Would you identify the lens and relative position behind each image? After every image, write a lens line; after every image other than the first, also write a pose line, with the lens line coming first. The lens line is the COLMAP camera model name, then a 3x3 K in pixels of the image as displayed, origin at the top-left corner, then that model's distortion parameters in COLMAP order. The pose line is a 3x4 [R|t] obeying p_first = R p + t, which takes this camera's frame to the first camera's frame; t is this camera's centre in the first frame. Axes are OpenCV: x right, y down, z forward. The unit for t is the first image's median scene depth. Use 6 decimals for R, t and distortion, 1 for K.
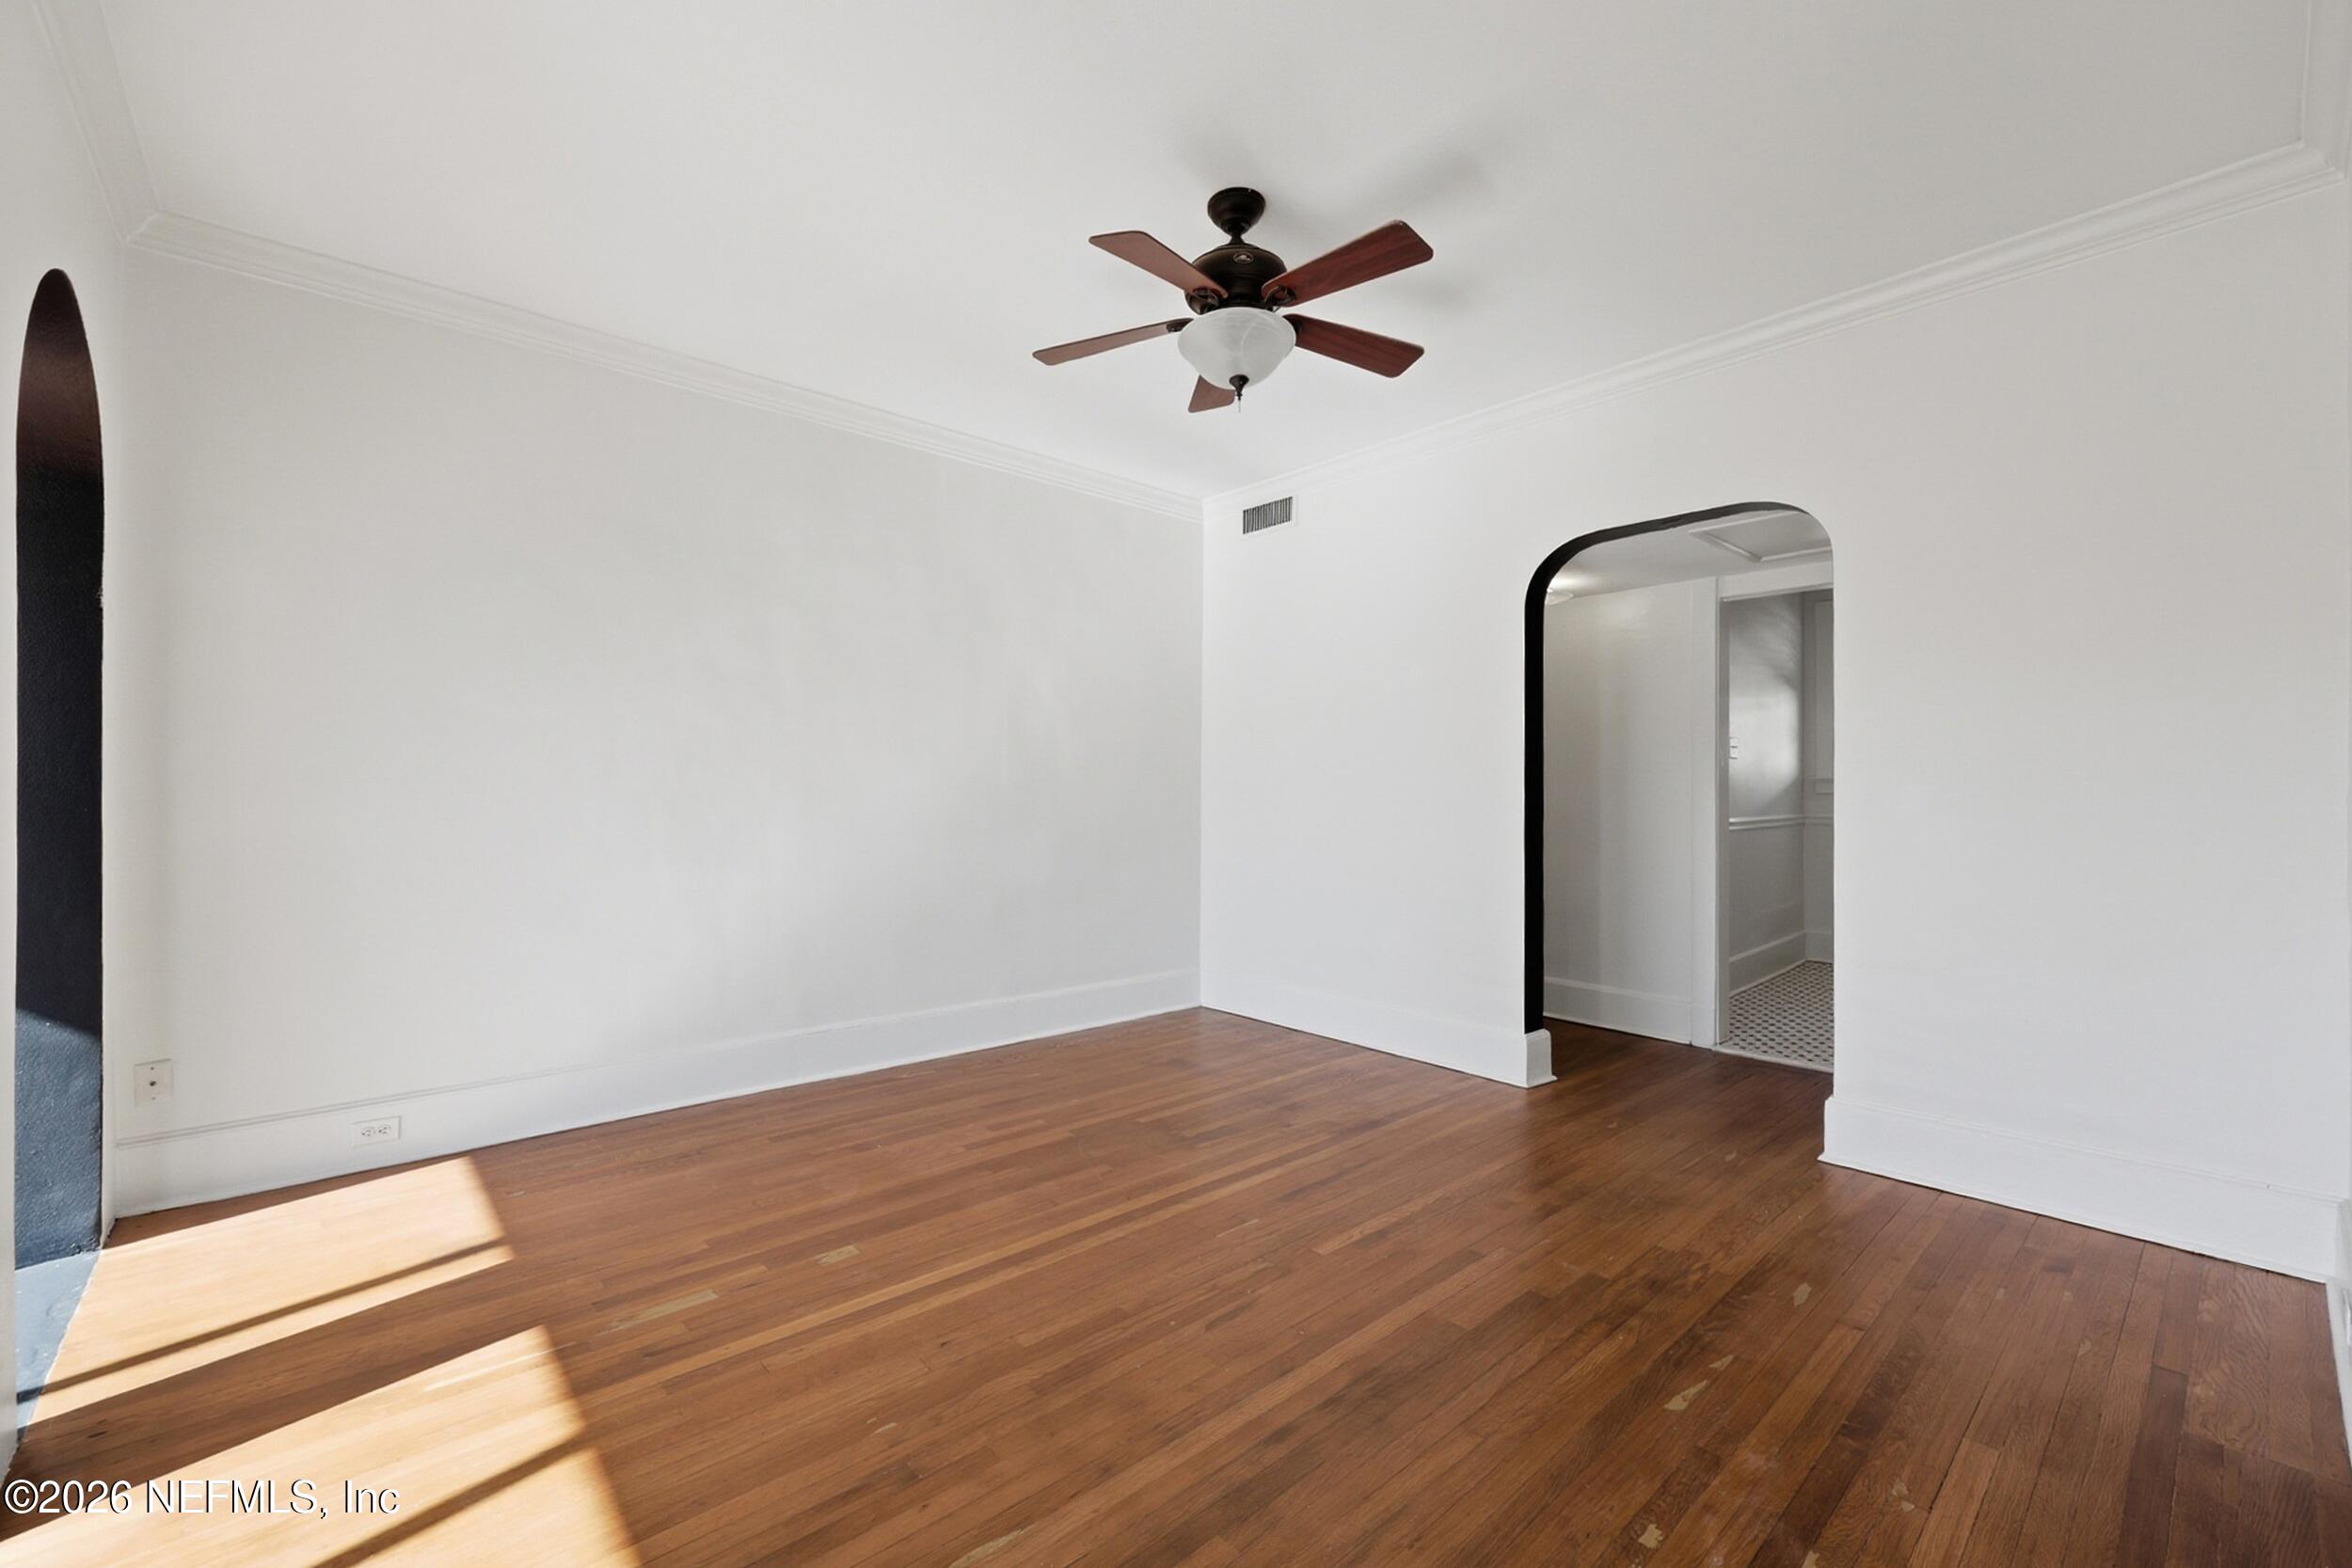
lens RADIAL K [[948.4, 0, 1157.0], [0, 948.4, 786.6], [0, 0, 1]] dist [0.002939, 0.000103]
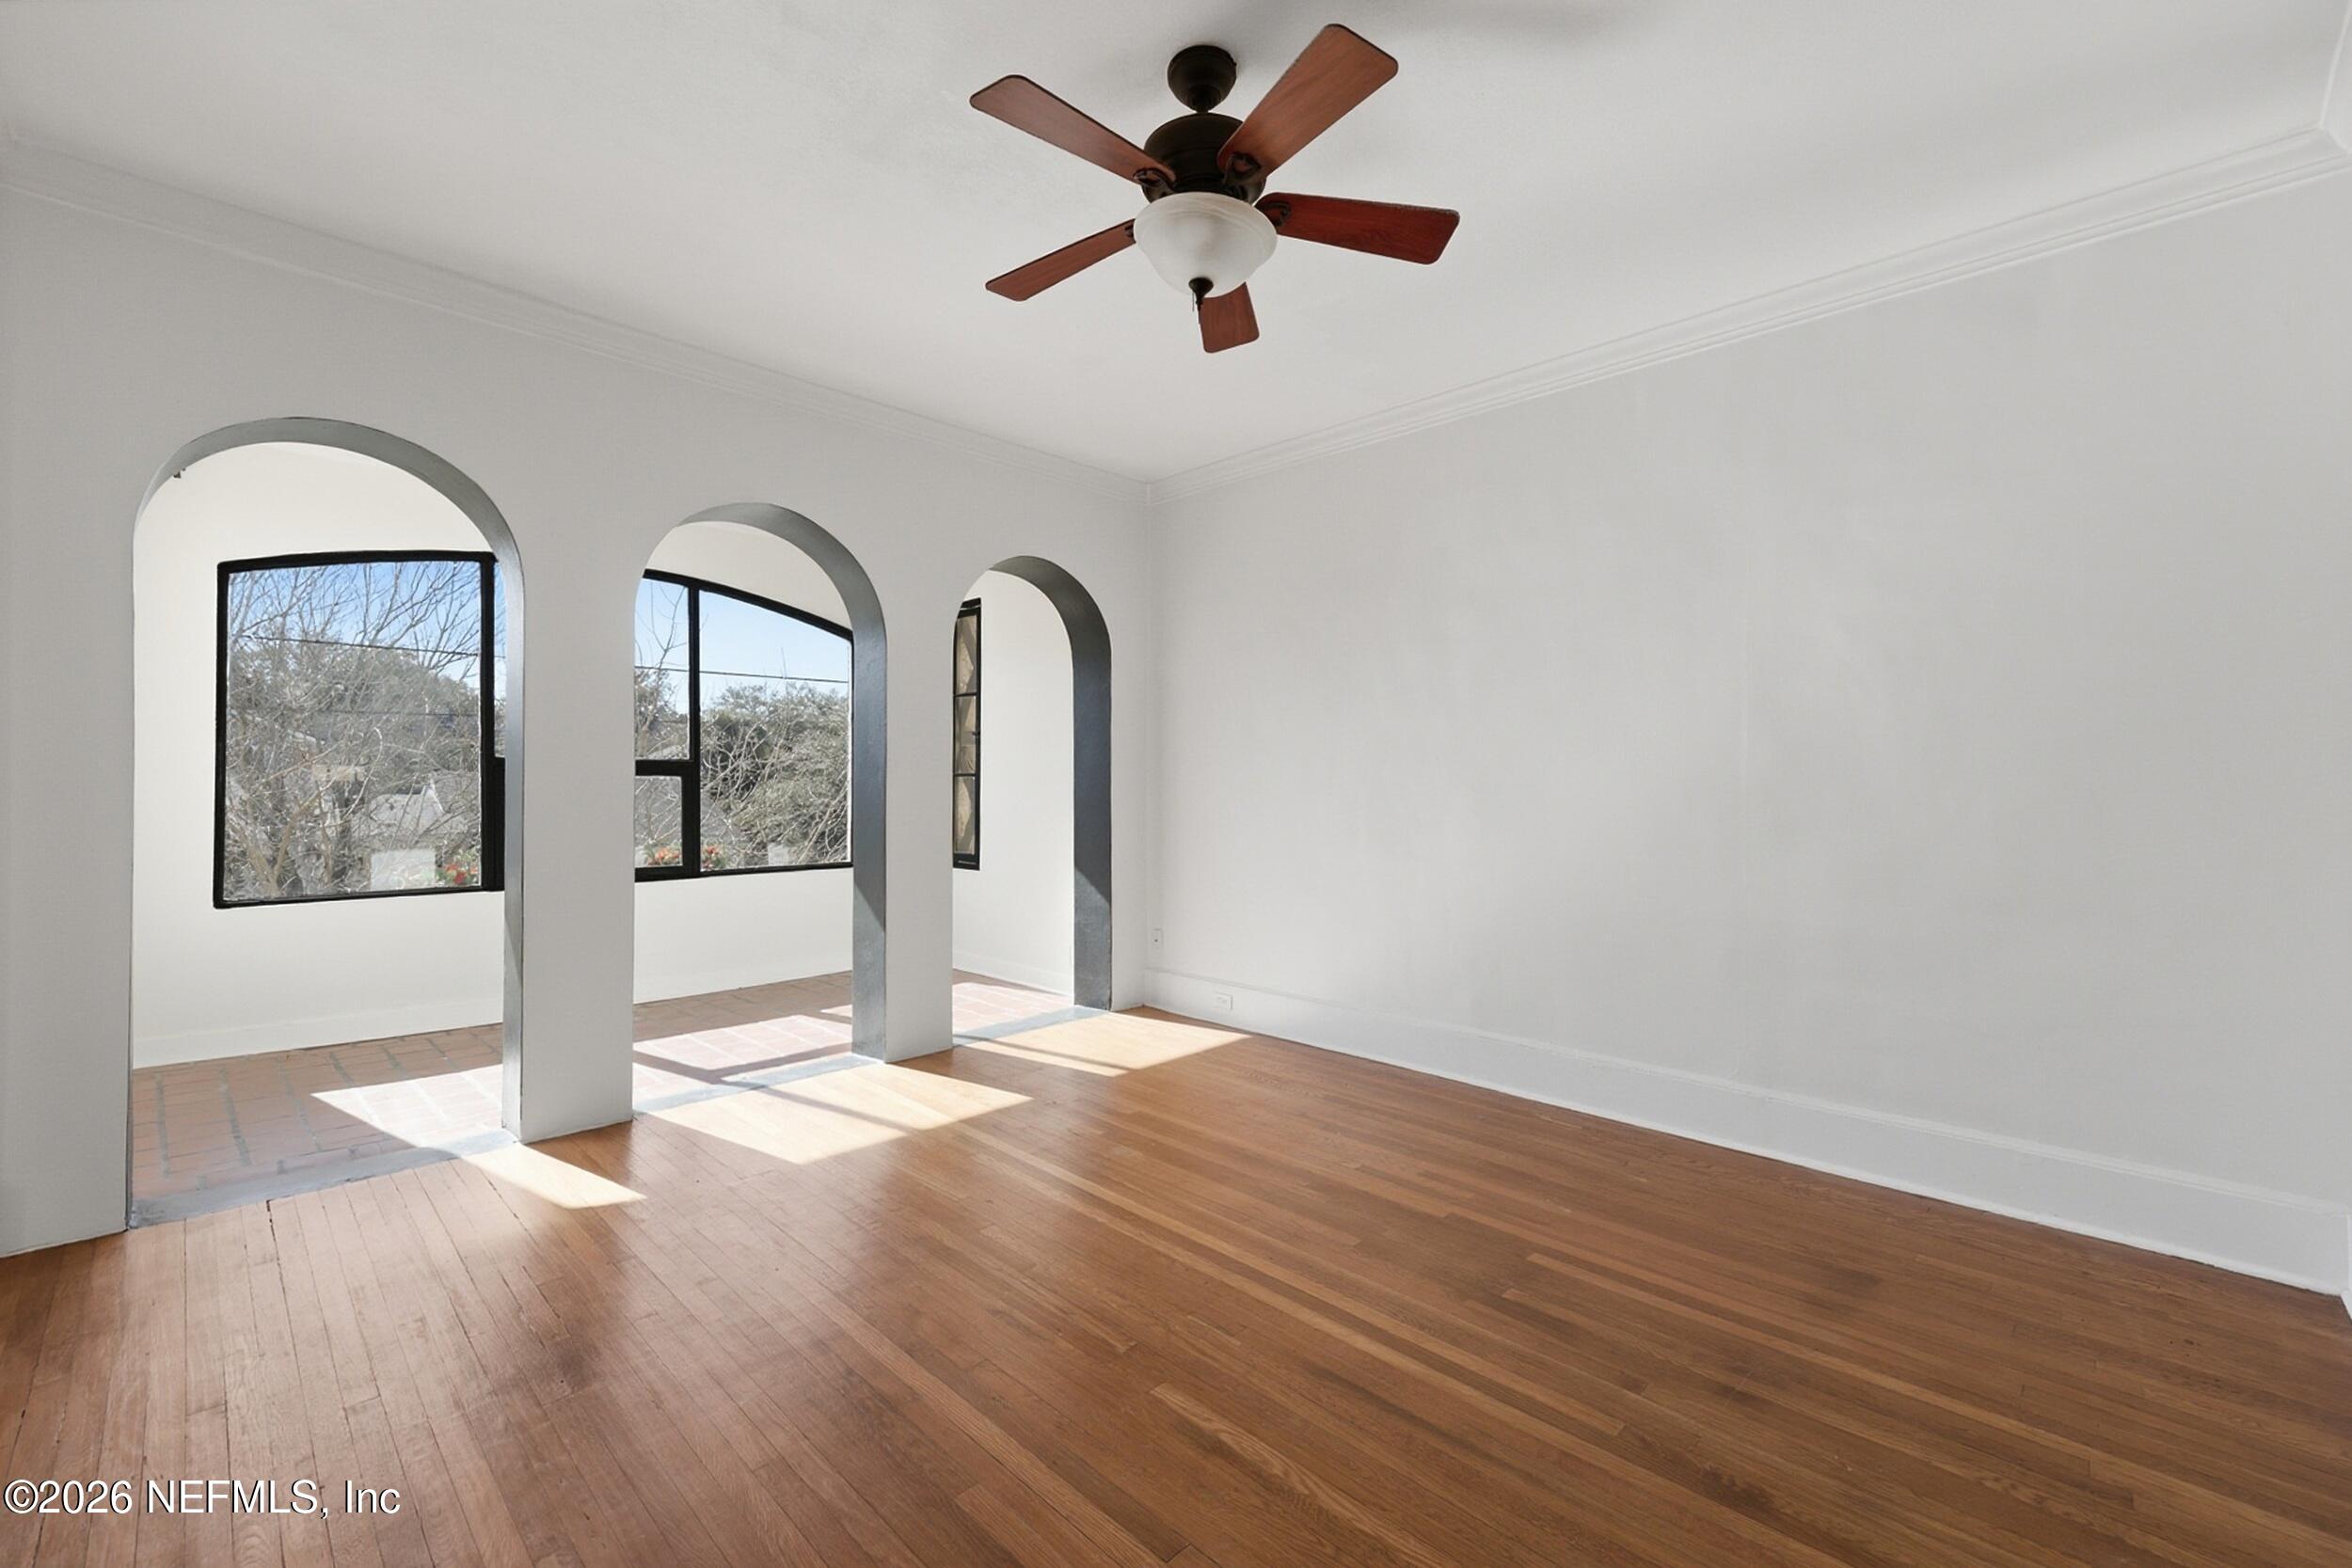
lens RADIAL K [[948.4, 0, 1157.4], [0, 948.4, 783.5], [0, 0, 1]] dist [0.002939, 0.000103]
pose [[0.083868, -0.006397, -0.996456, 0.708477], [-0.002823, 0.999974, -0.006657, 0.008077], [0.996473, 0.003371, 0.083848, 0.711160]]
